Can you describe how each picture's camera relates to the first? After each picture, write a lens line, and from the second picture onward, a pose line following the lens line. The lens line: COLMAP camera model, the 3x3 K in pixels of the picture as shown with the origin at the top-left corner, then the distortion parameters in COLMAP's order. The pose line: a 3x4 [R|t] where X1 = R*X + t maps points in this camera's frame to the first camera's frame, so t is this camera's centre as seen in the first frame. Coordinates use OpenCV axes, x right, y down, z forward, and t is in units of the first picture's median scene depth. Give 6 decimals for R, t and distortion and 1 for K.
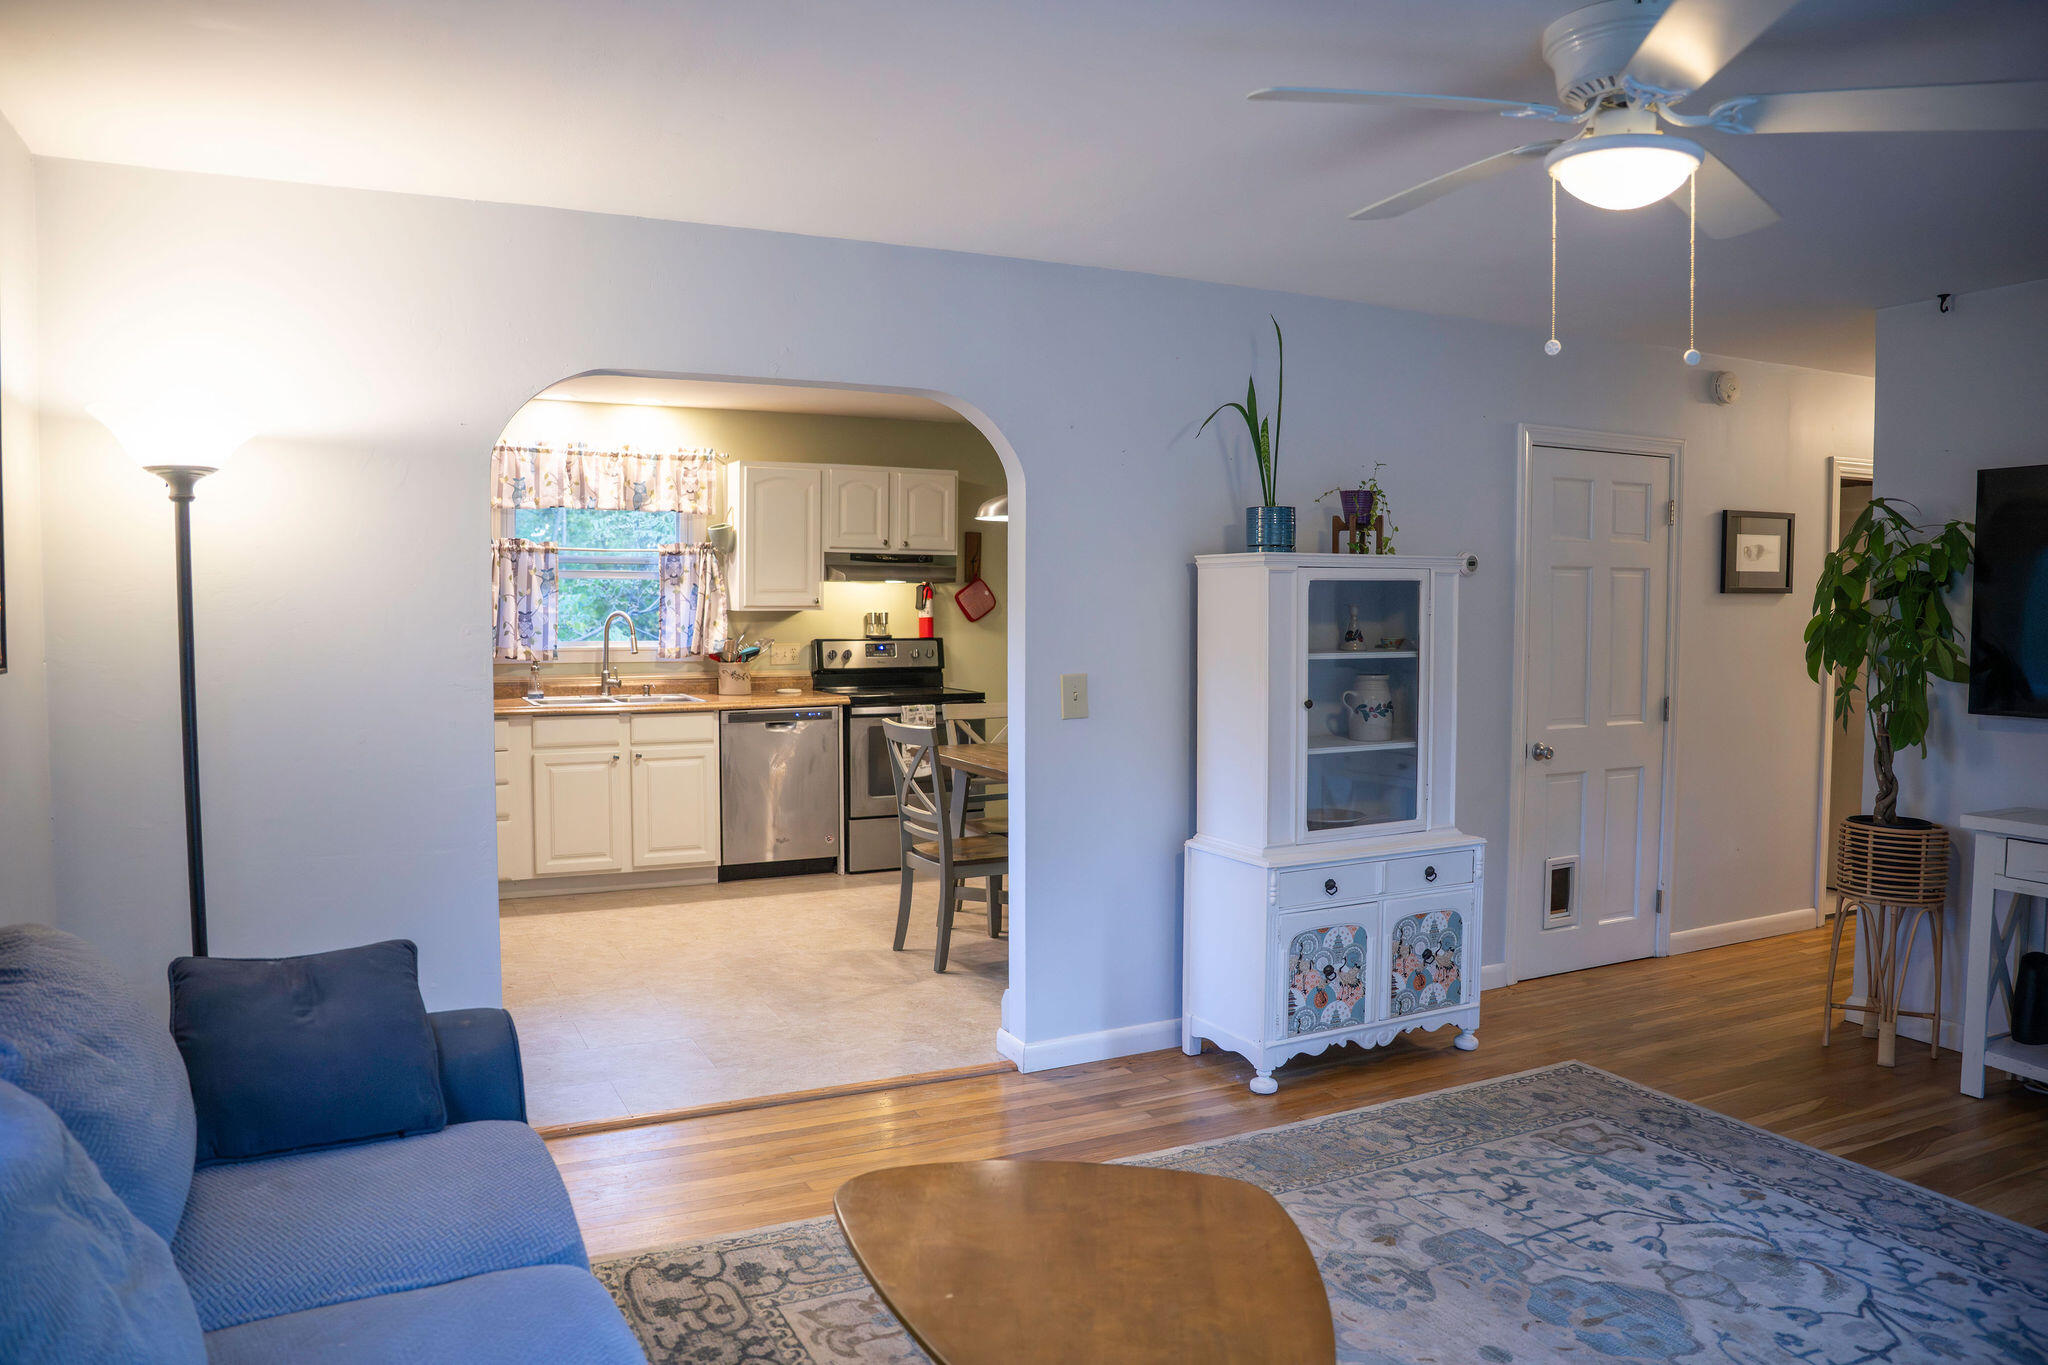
lens RADIAL K [[1410.1, 0, 1020.5], [0, 1410.1, 676.6], [0, 0, 1]] dist [-0.139872, 0.095250]
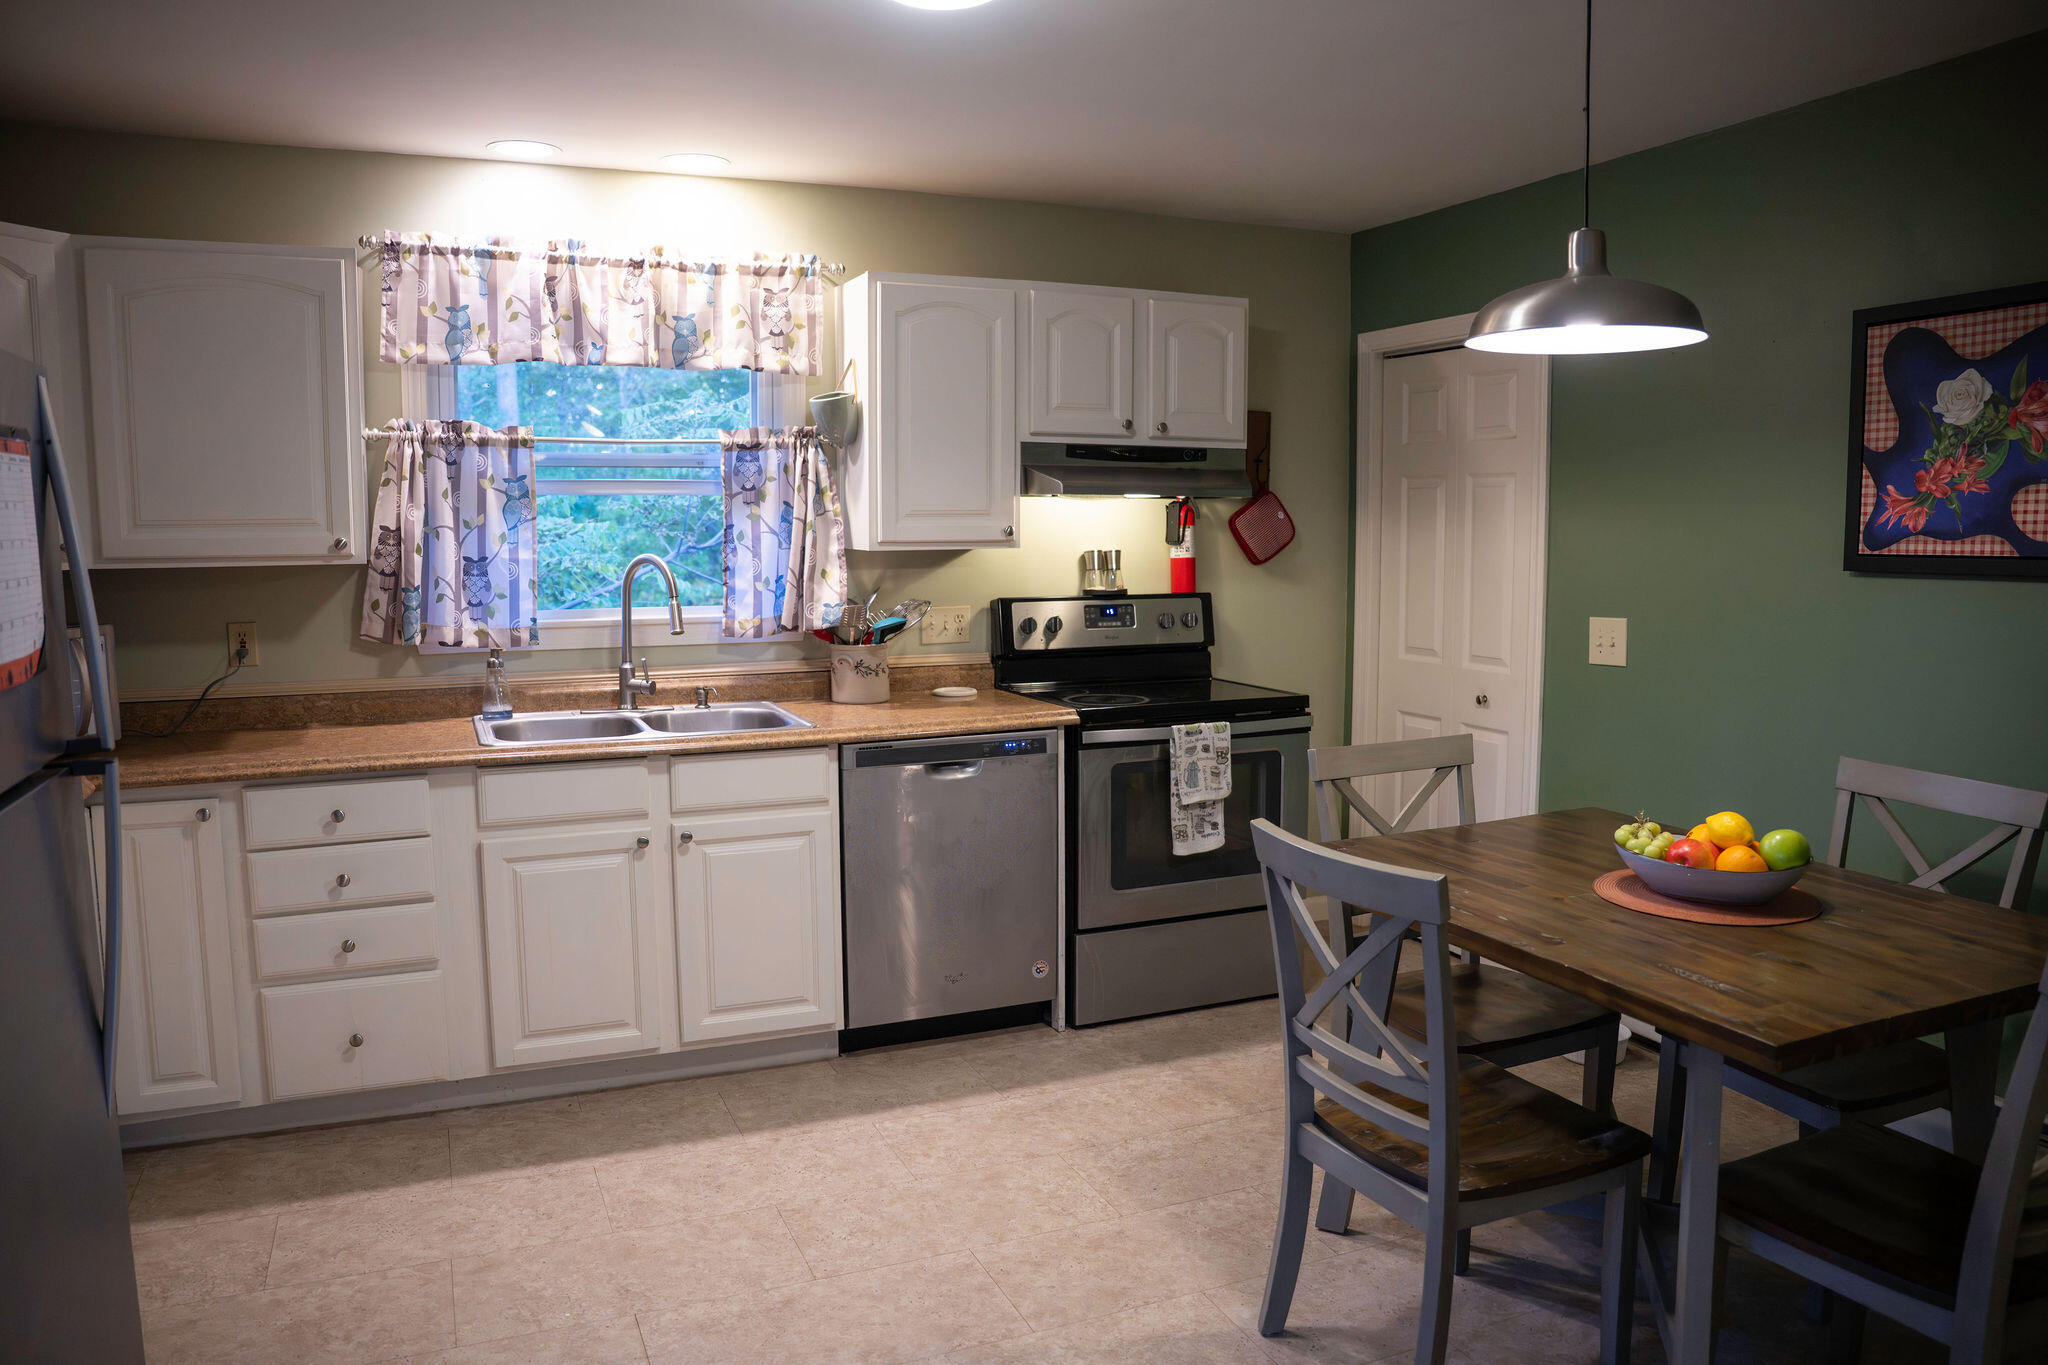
lens RADIAL K [[1410.1, 0, 1020.5], [0, 1410.1, 676.6], [0, 0, 1]] dist [-0.139872, 0.095250]
pose [[0.998659, -0.001921, -0.051738, -0.113476], [0.004838, 0.998401, 0.056320, -0.028559], [0.051547, -0.056495, 0.997071, 0.454969]]
